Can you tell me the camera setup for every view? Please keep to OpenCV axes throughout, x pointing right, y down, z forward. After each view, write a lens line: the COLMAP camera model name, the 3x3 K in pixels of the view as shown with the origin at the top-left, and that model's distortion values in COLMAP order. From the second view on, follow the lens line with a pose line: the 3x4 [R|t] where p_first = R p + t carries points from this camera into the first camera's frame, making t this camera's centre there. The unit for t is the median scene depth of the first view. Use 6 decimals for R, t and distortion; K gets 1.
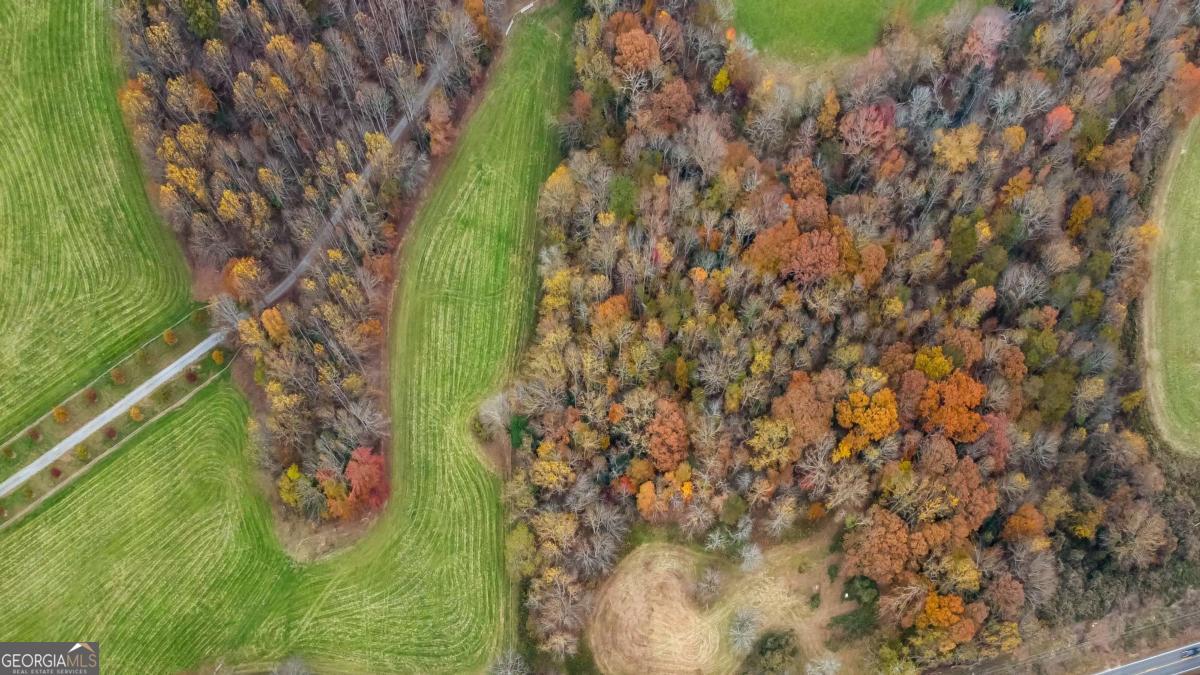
lens RADIAL K [[886.5, 0, 653.2], [0, 886.5, 337.8], [0, 0, 1]] dist [0.006888, -0.006625]
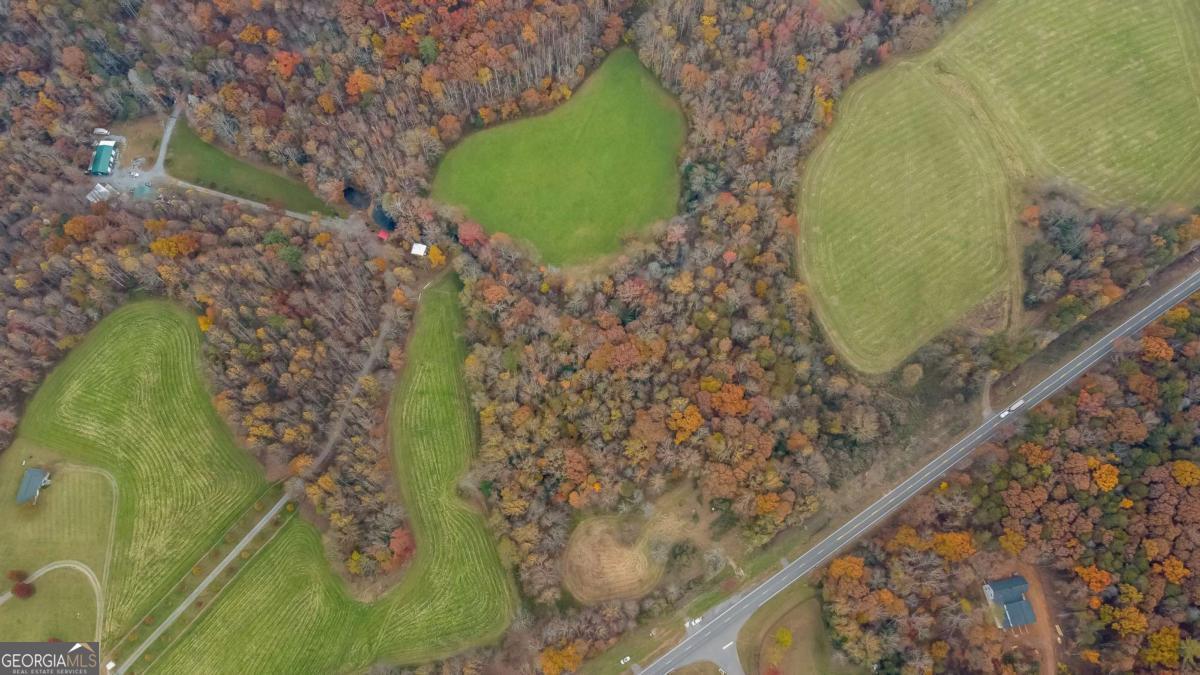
lens RADIAL K [[915.5, 0, 601.2], [0, 915.5, 340.3], [0, 0, 1]] dist [0.011548, -0.018609]
pose [[0.947945, -0.313885, 0.053636, 0.043845], [0.304185, 0.942410, 0.139053, -0.341377], [-0.094193, -0.115499, 0.988831, -0.680611]]
